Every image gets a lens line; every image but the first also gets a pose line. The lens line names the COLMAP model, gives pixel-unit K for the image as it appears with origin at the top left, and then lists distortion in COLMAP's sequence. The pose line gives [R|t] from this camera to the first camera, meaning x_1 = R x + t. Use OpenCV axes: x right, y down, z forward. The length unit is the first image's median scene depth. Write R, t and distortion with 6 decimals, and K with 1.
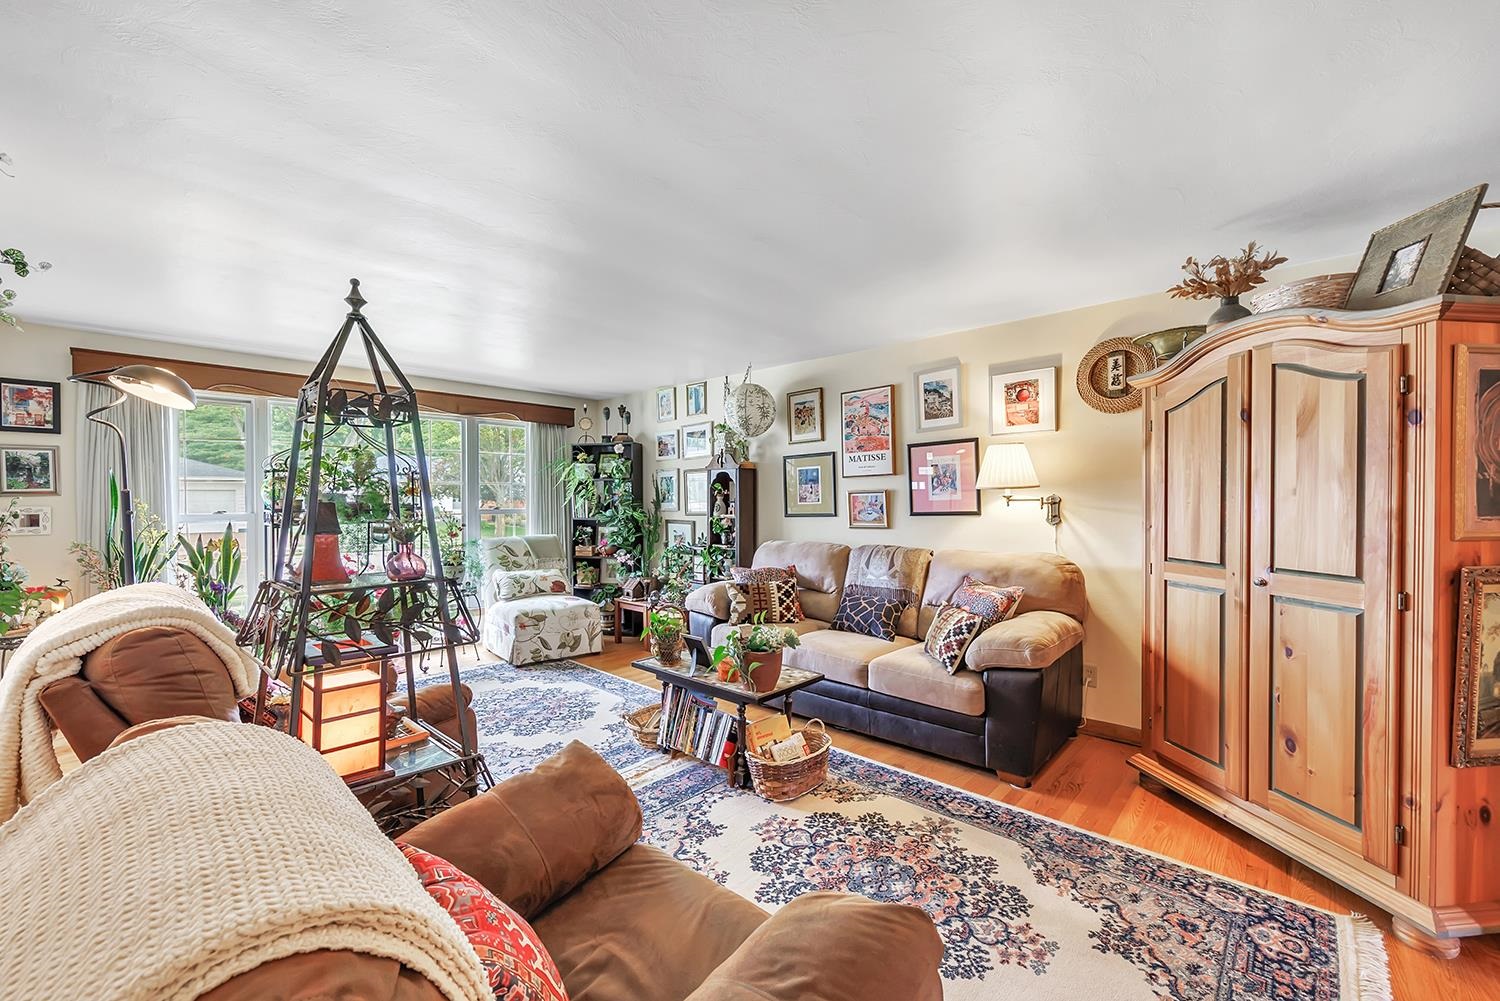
lens RADIAL K [[599.9, 0, 745.8], [0, 599.9, 501.9], [0, 0, 1]] dist [-0.003485, 0.000391]
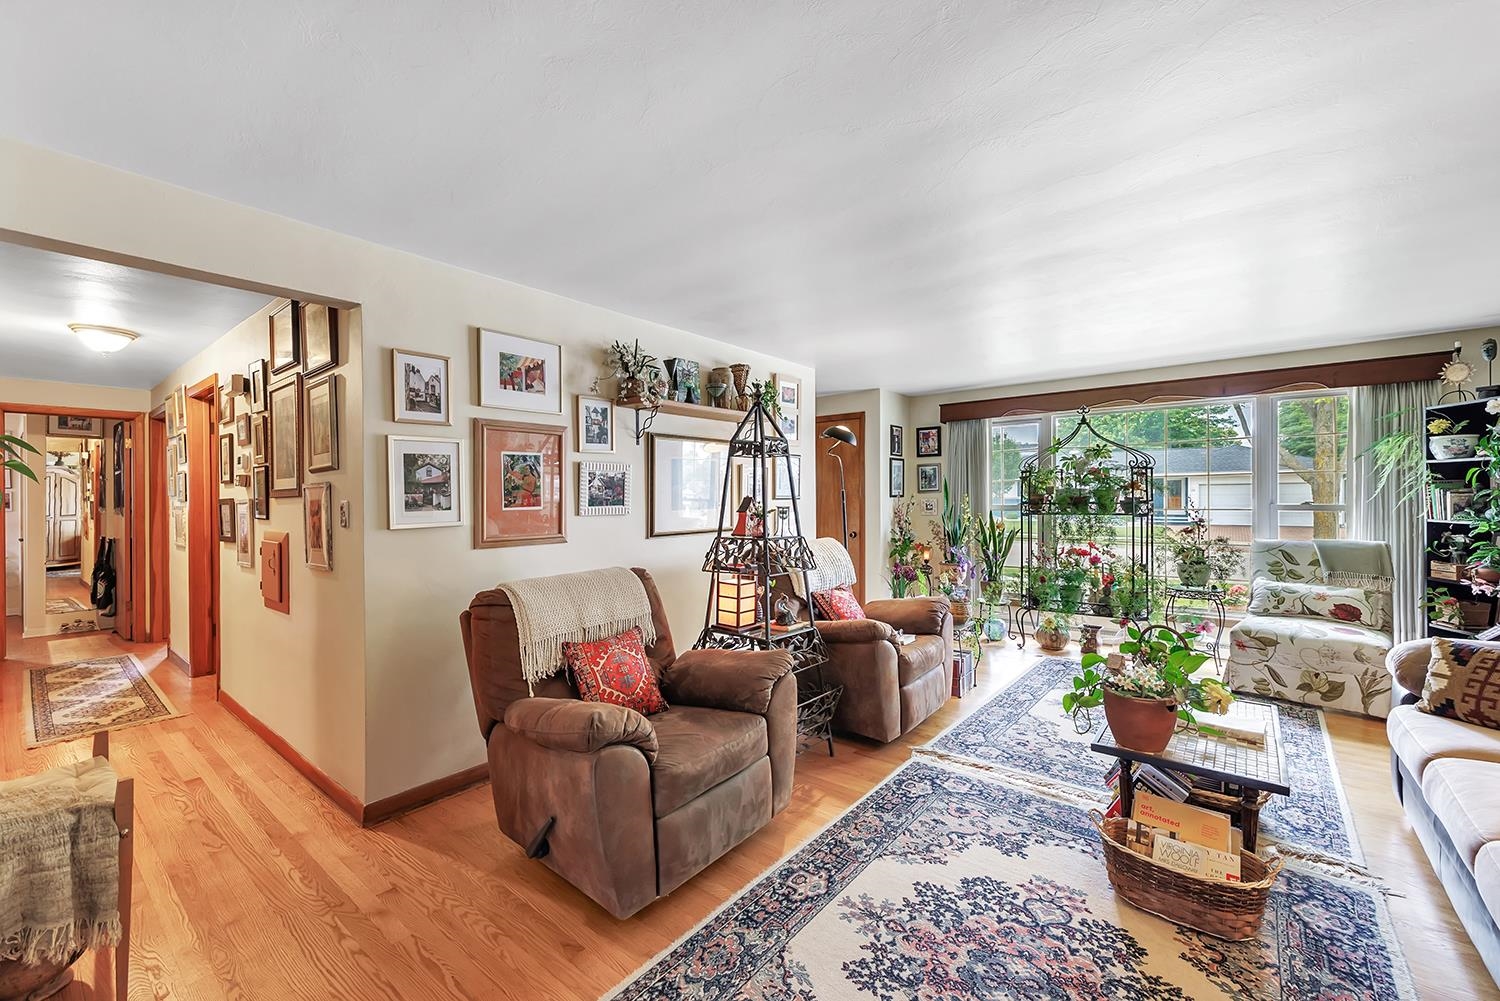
lens RADIAL K [[609.1, 0, 747.0], [0, 609.1, 498.2], [0, 0, 1]] dist [-0.001580, -0.000092]
pose [[0.063135, 0.003950, -0.997997, 0.417829], [0.001781, 0.999990, 0.004070, -0.001423], [0.998003, -0.002034, 0.063127, 0.258364]]
